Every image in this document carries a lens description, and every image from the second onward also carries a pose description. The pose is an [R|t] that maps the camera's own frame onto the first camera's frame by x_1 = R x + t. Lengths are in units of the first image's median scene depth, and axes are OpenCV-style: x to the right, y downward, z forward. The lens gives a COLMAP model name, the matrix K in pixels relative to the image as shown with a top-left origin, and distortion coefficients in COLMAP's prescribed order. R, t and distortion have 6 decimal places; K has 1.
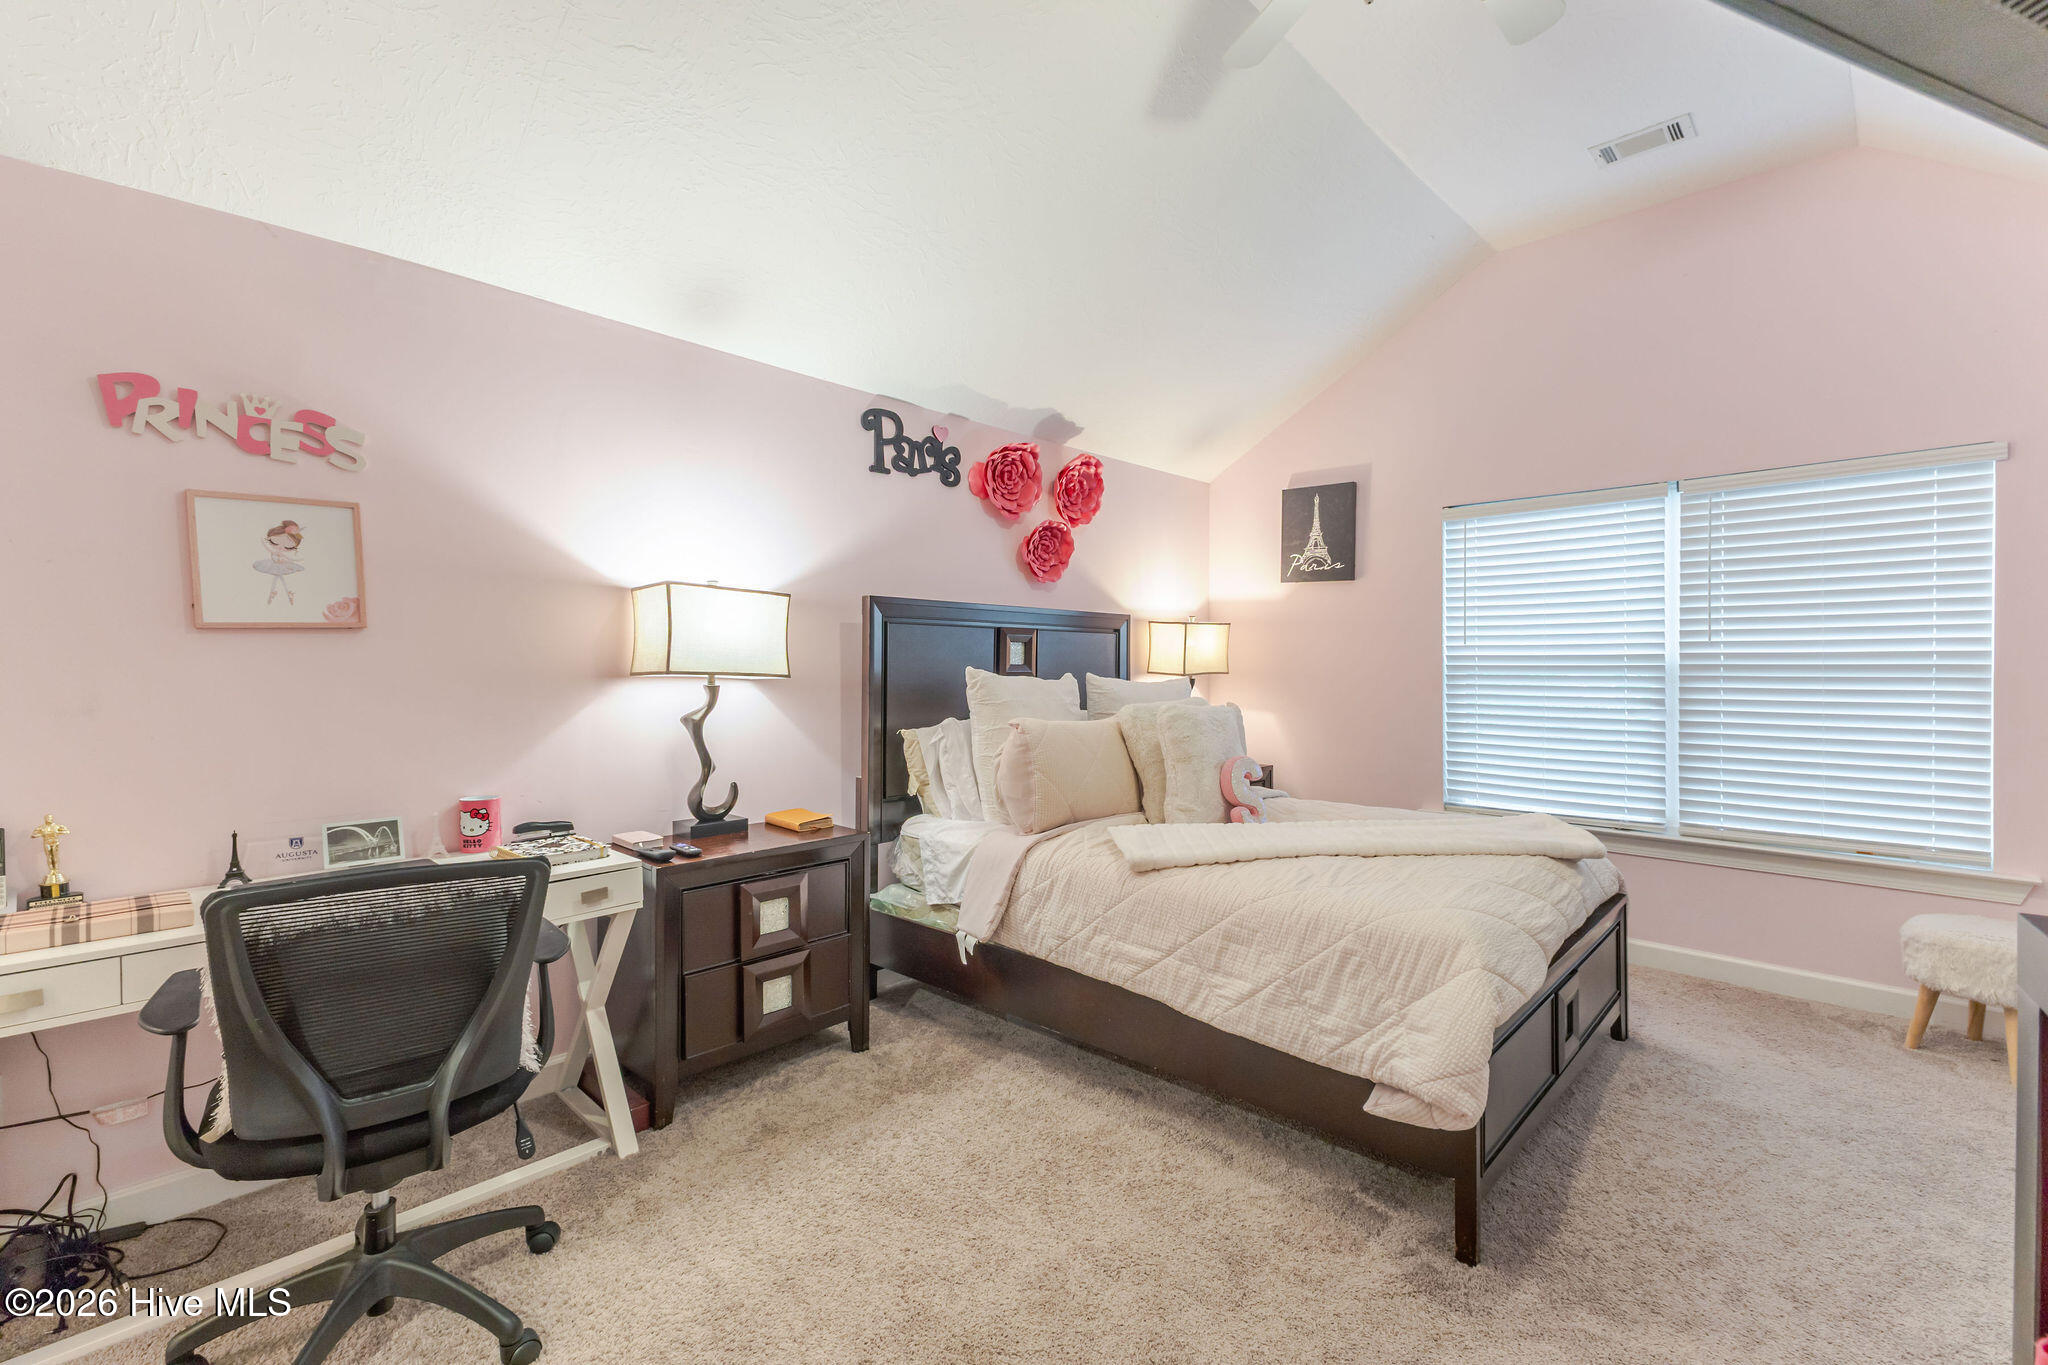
lens RADIAL K [[883.2, 0, 1024.0], [0, 883.2, 682.5], [0, 0, 1]] dist [0.009134, -0.000310]
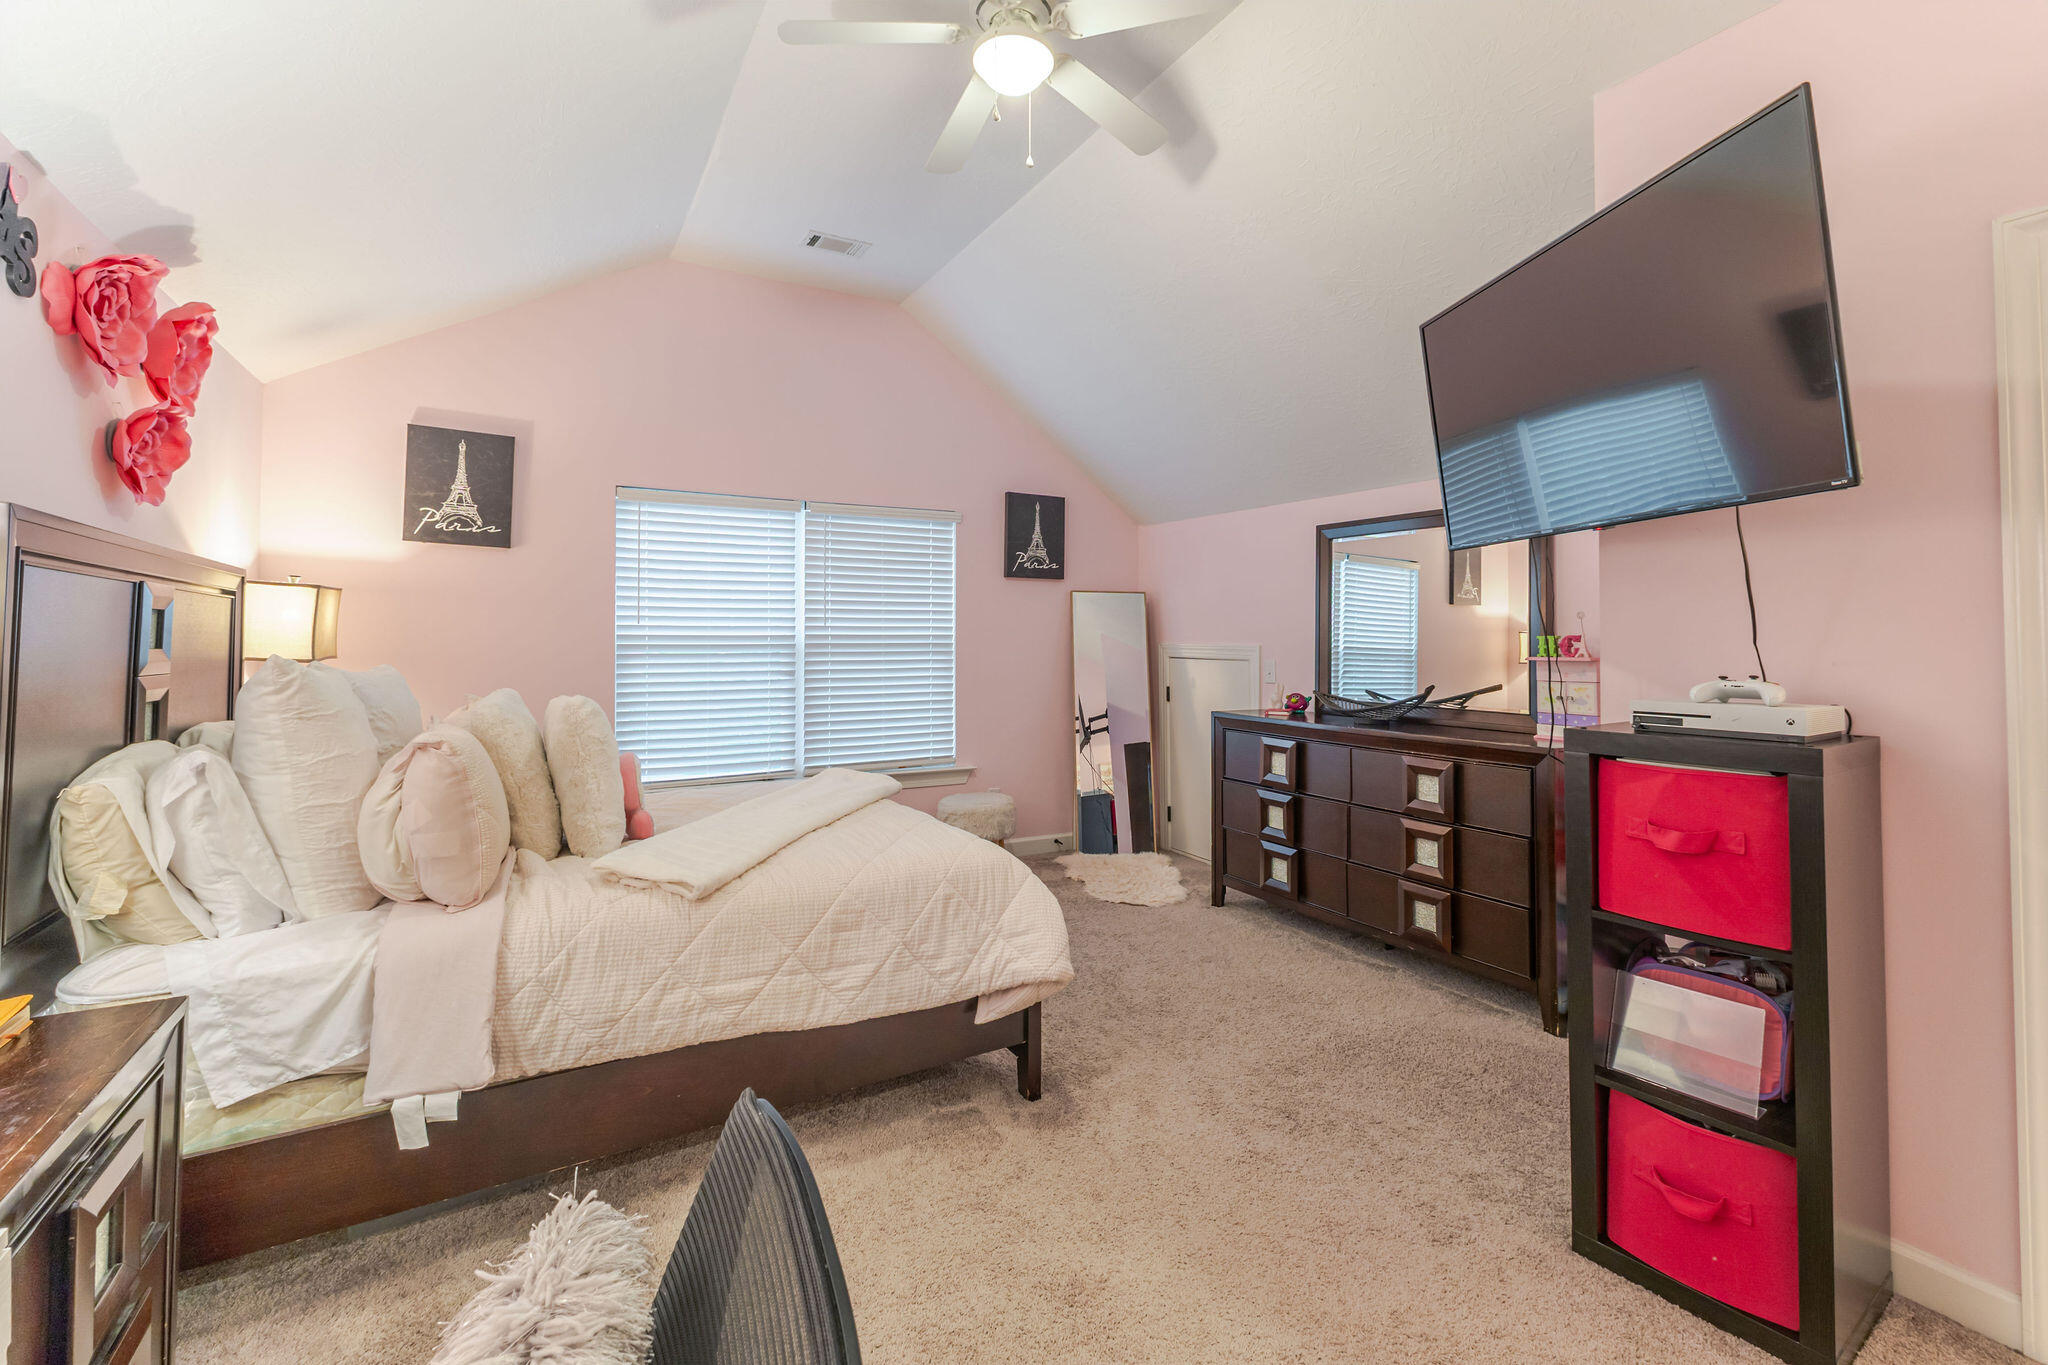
lens RADIAL K [[902.4, 0, 1024.4], [0, 902.4, 623.4], [0, 0, 1]] dist [0.009203, 0.000212]
pose [[0.286282, 0.015465, 0.958021, -0.426550], [0.019928, 0.999557, -0.022090, -0.013942], [-0.957938, 0.025415, 0.285847, 0.323053]]
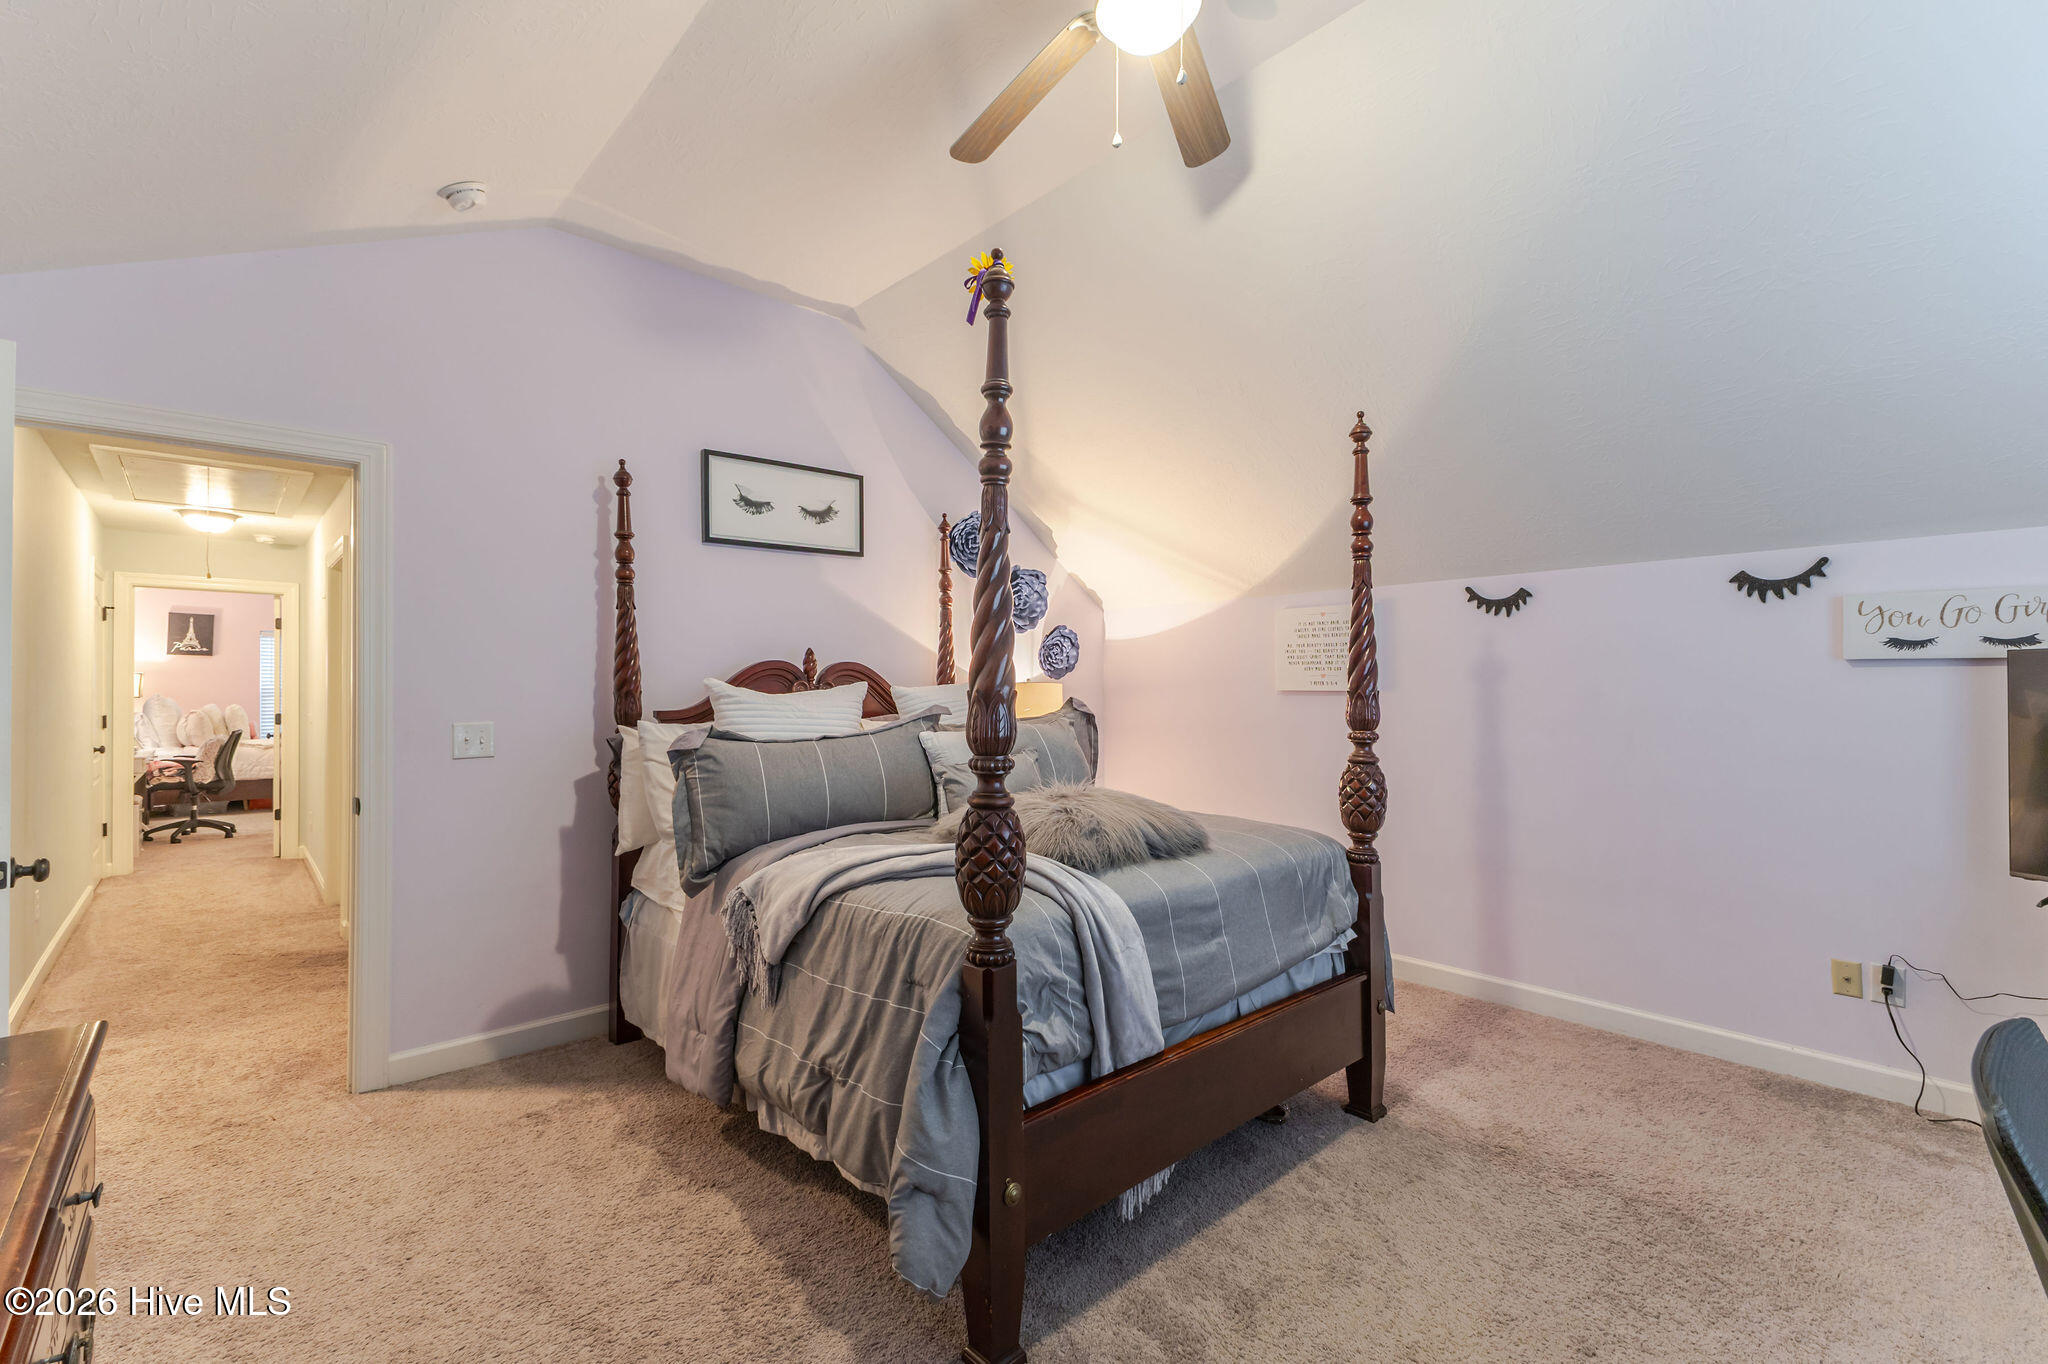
lens RADIAL K [[883.2, 0, 1024.0], [0, 883.2, 682.0], [0, 0, 1]] dist [0.009134, -0.000310]
pose [[0.065804, 0.004244, 0.997824, -2.317262], [0.024238, 0.999689, -0.005850, 0.024189], [-0.997538, 0.024570, 0.065681, -1.638892]]
